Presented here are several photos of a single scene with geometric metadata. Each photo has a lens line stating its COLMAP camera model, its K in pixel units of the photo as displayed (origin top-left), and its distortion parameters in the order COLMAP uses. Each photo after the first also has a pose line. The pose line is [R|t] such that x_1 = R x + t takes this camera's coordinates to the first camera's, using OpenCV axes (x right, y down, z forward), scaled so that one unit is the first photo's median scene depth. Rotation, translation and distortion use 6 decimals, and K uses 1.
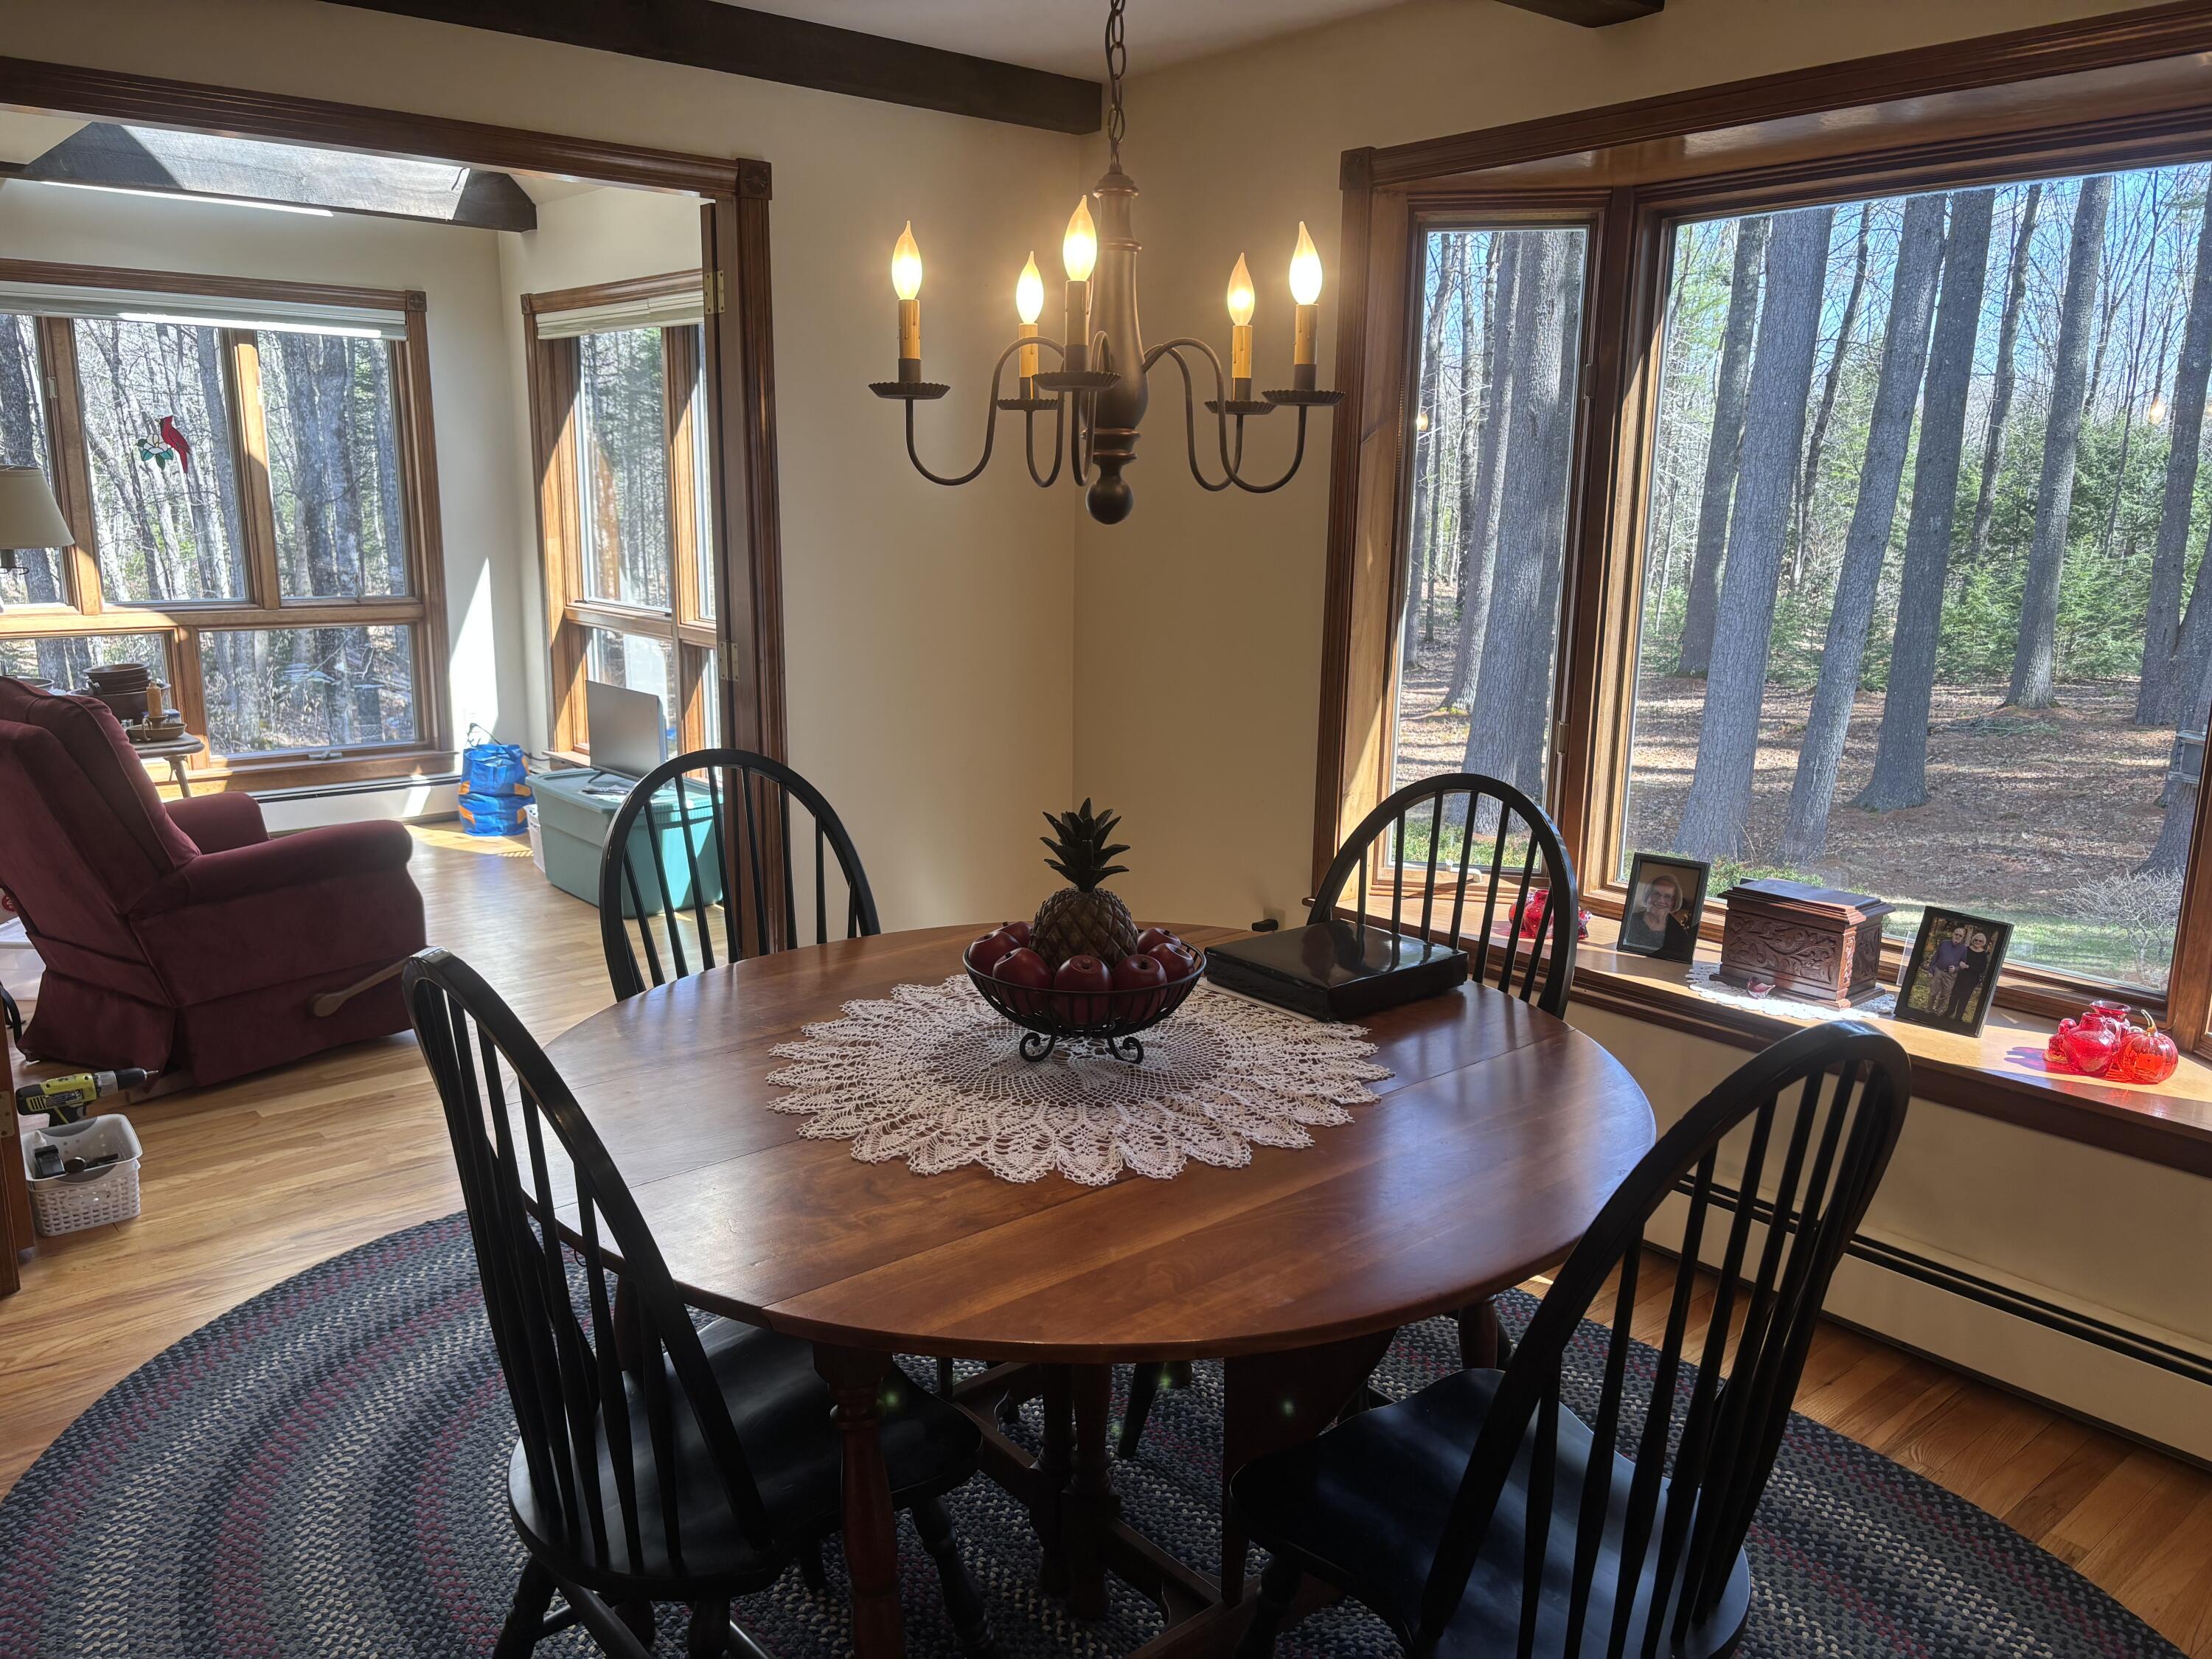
lens RADIAL K [[1682.9, 0, 1117.5], [0, 1682.9, 839.7], [0, 0, 1]] dist [0.039565, -0.035817]
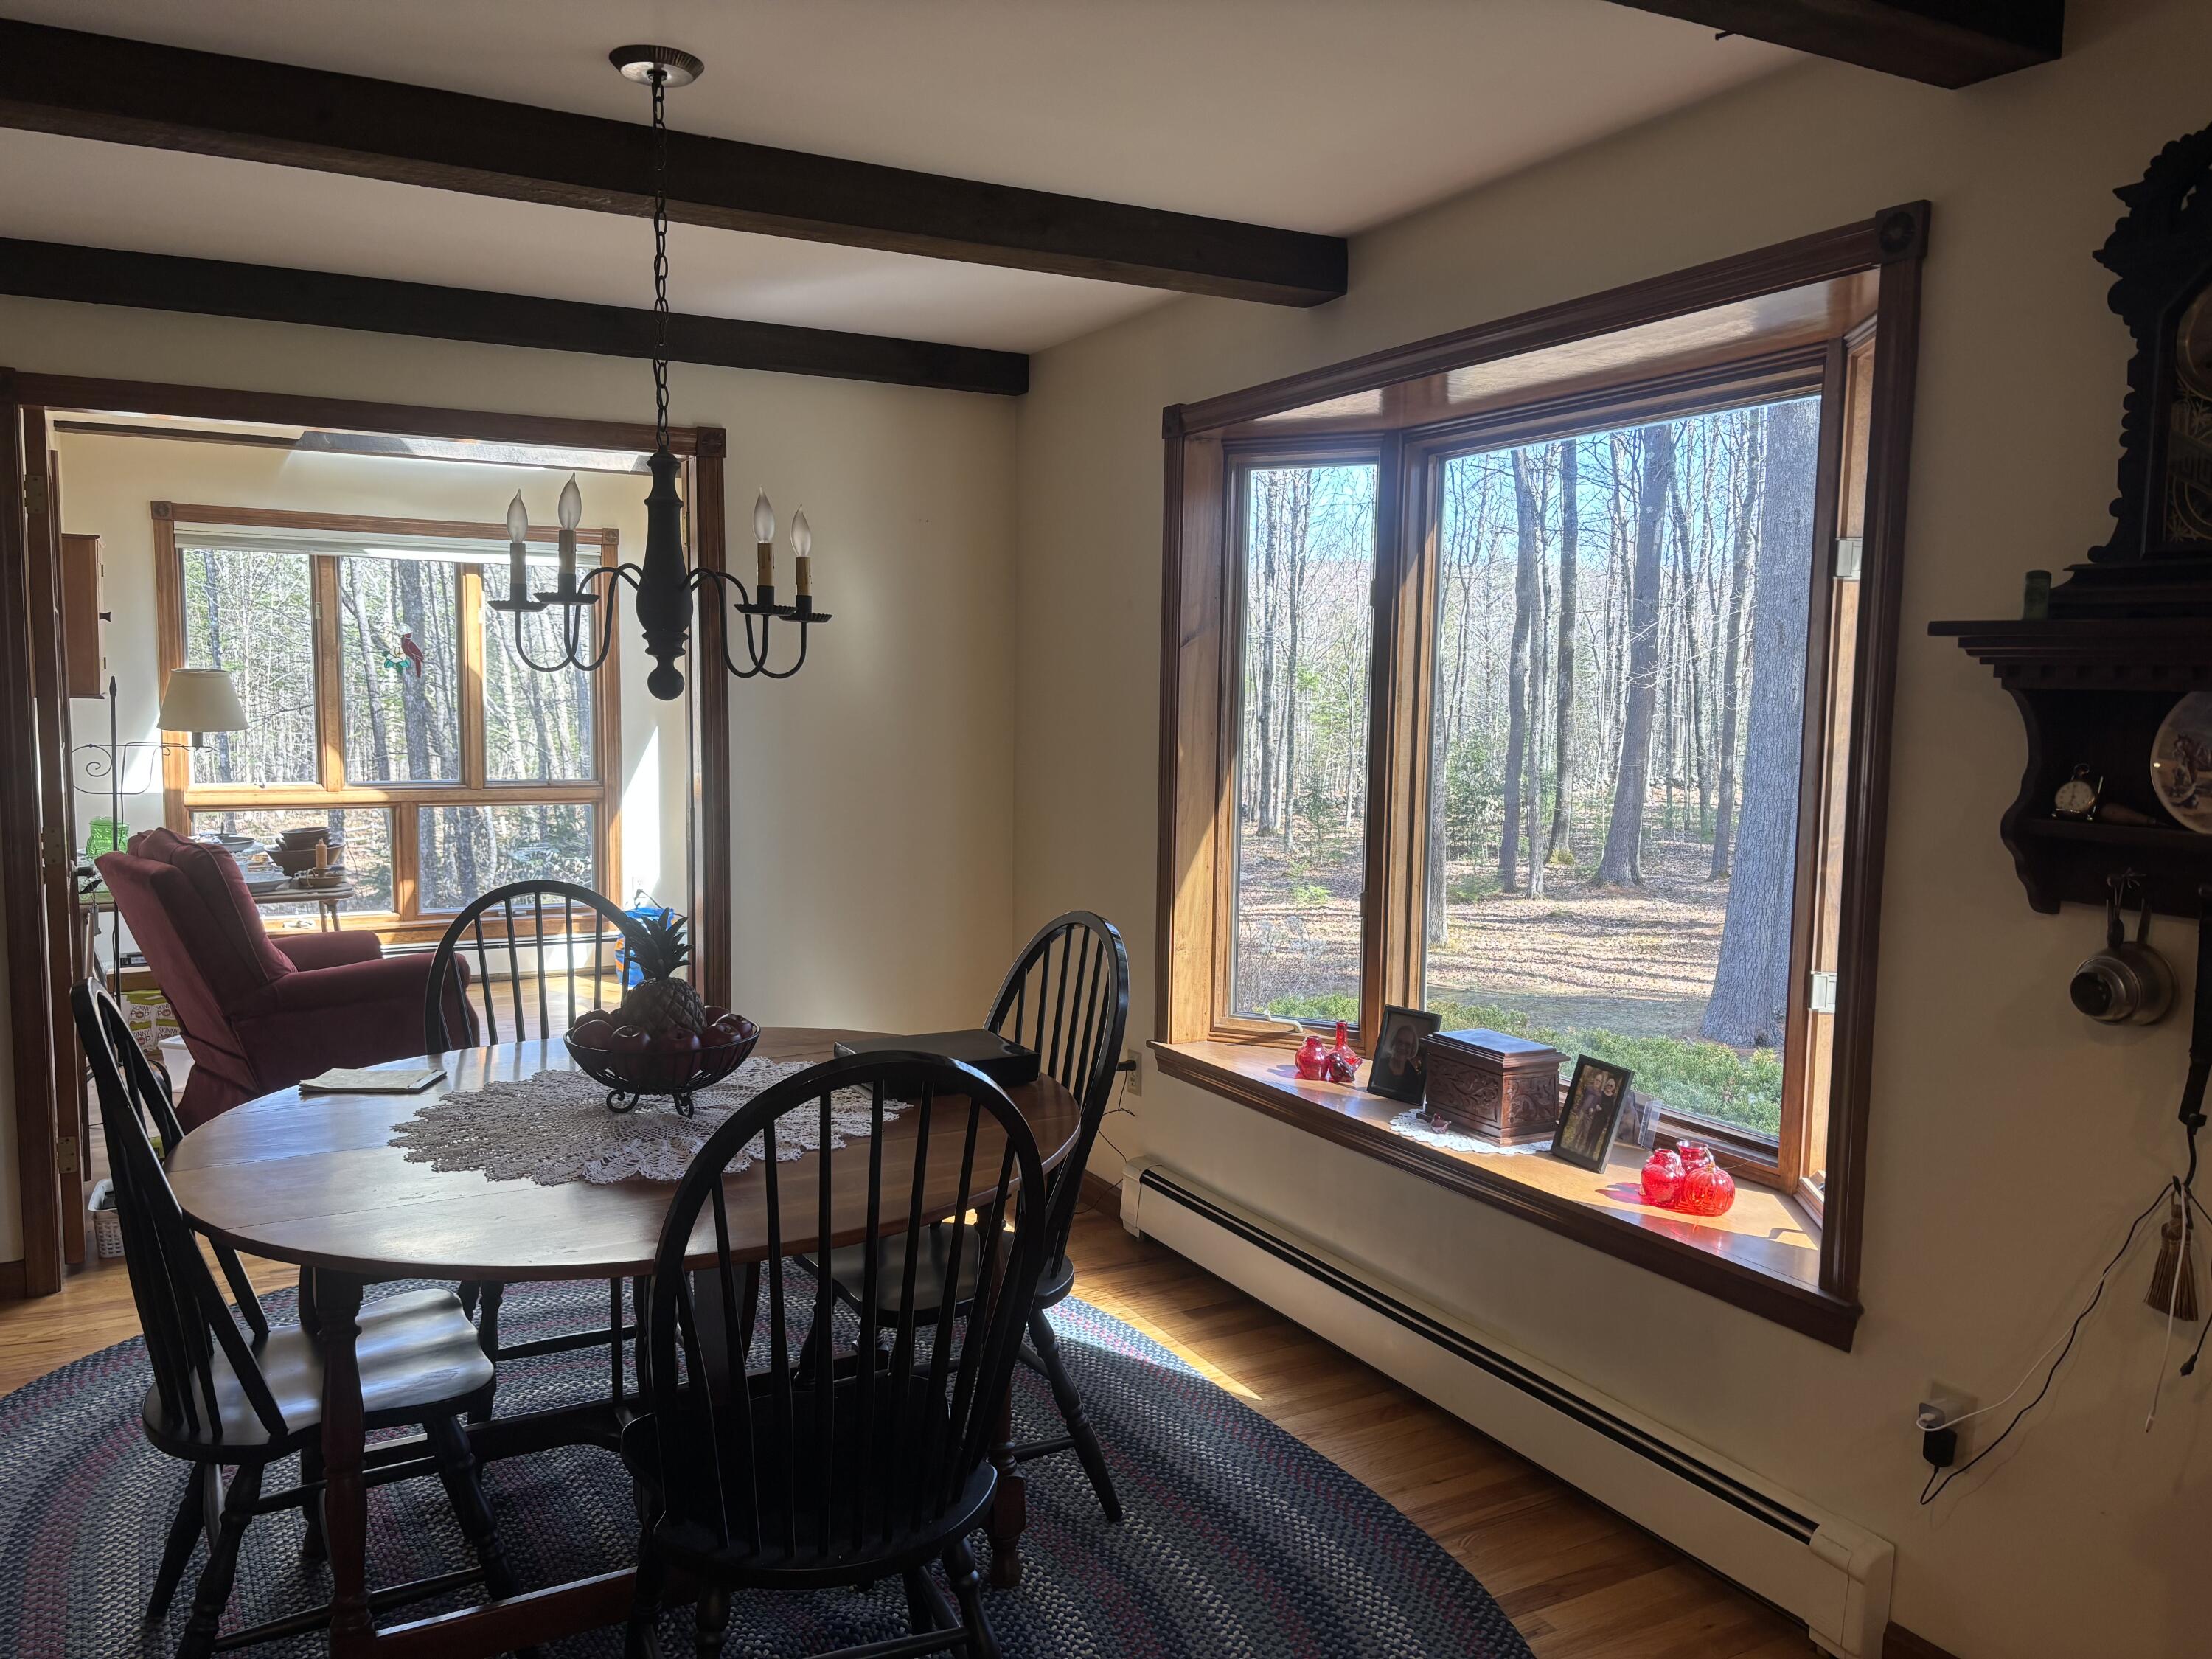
lens RADIAL K [[1682.9, 0, 1126.7], [0, 1682.9, 841.4], [0, 0, 1]] dist [0.039565, -0.035817]
pose [[0.979792, 0.018200, -0.199190, 0.387114], [-0.041961, 0.992394, -0.115728, 0.039393], [0.195569, 0.121748, 0.973103, -0.137118]]
